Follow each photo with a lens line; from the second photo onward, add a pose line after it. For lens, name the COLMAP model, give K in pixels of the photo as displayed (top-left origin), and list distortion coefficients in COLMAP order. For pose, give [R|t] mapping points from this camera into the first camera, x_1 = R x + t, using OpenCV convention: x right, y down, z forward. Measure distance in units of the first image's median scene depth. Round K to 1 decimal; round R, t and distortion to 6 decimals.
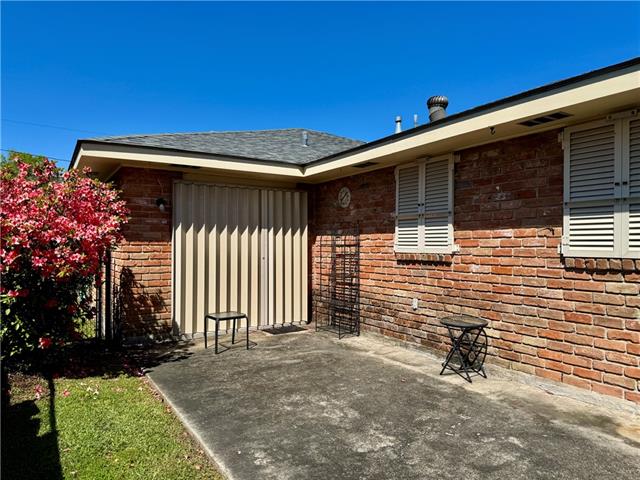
lens RADIAL K [[456.0, 0, 322.1], [0, 456.0, 242.9], [0, 0, 1]] dist [0.088040, -0.112159]
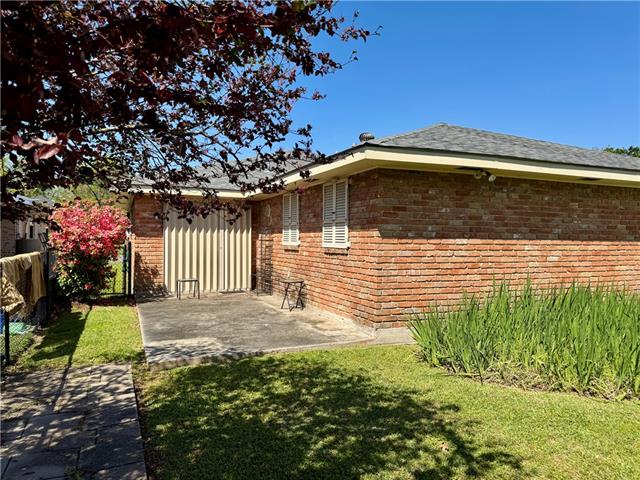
lens RADIAL K [[456.0, 0, 322.1], [0, 456.0, 242.9], [0, 0, 1]] dist [0.088040, -0.112159]
pose [[0.991501, 0.008942, -0.129792, 0.486256], [-0.007034, 0.999861, 0.015148, -0.012847], [0.129910, -0.014107, 0.991425, -0.627876]]
